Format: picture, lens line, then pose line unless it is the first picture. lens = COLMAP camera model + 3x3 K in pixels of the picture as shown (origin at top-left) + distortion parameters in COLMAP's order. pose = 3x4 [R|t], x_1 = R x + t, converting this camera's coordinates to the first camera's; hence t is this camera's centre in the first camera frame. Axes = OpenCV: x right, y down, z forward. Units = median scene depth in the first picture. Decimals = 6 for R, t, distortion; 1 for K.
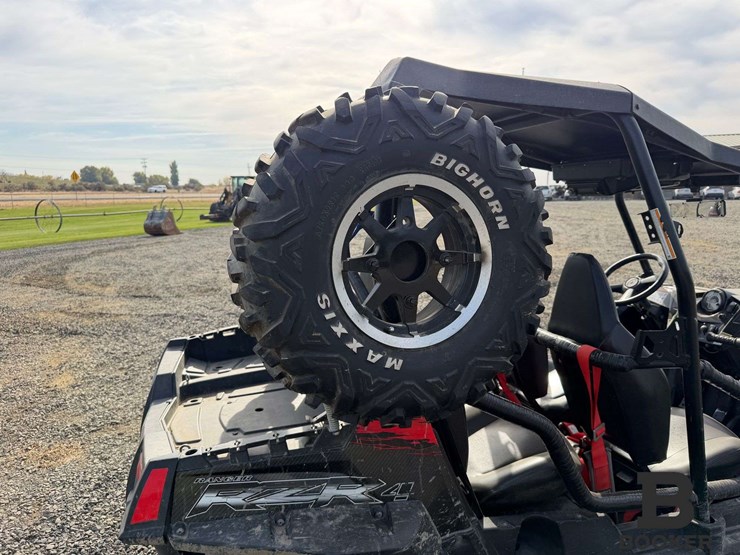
lens RADIAL K [[535.7, 0, 376.3], [0, 535.7, 274.3], [0, 0, 1]] dist [0.011685, -0.023342]
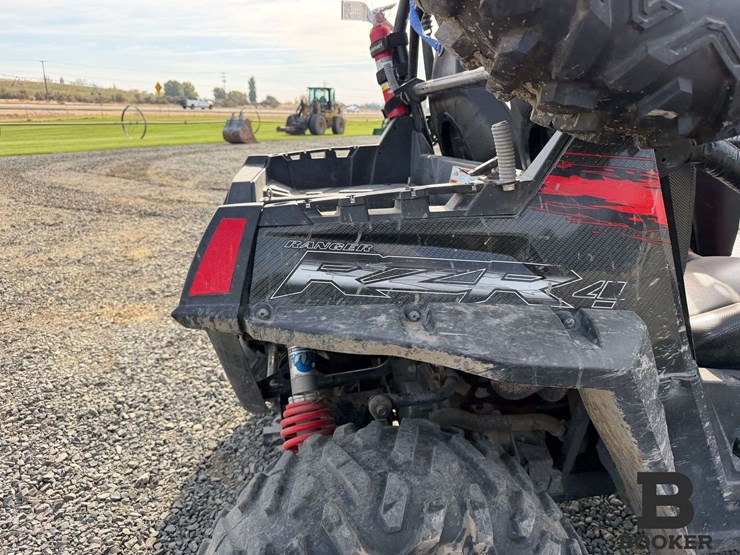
lens RADIAL K [[535.7, 0, 373.2], [0, 535.7, 273.7], [0, 0, 1]] dist [0.011685, -0.023342]
pose [[0.989381, 0.067308, -0.128819, -0.143824], [-0.049469, 0.989336, 0.136991, 0.317280], [0.136666, -0.129163, 0.982161, 0.364954]]
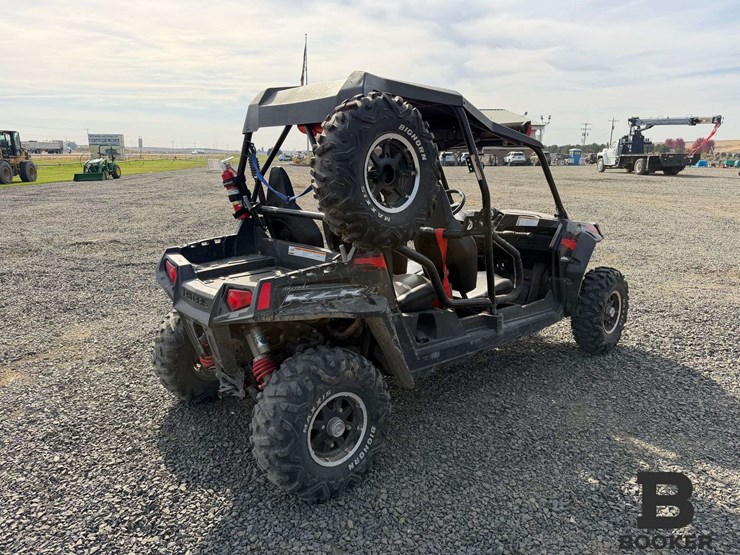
lens RADIAL K [[529.4, 0, 363.5], [0, 529.4, 275.2], [0, 0, 1]] dist [0.035223, -0.040155]
pose [[0.929844, -0.065745, 0.362032, -0.738994], [0.040900, 0.996278, 0.075875, 0.192737], [-0.365673, -0.055745, 0.929073, -0.881436]]
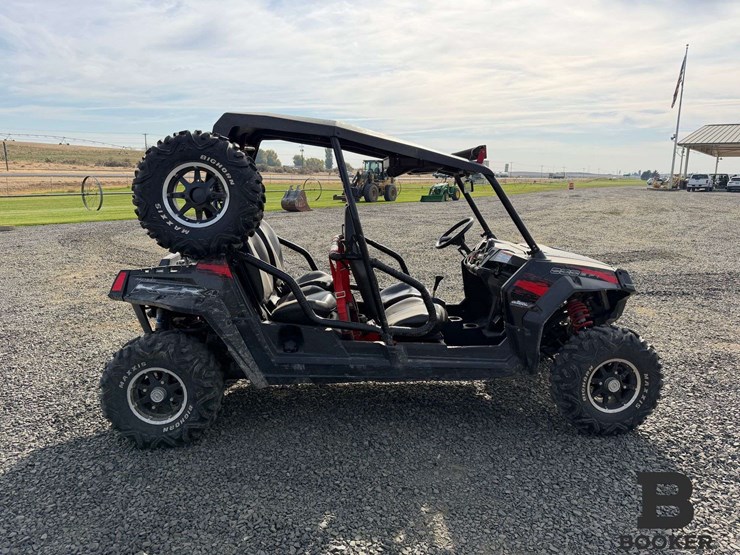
lens RADIAL K [[535.7, 0, 370.3], [0, 535.7, 275.9], [0, 0, 1]] dist [0.011685, -0.023342]
pose [[0.959043, 0.072107, -0.273928, 1.430148], [-0.063855, 0.997199, 0.038935, 0.187799], [0.275968, -0.019849, 0.960962, -1.162459]]
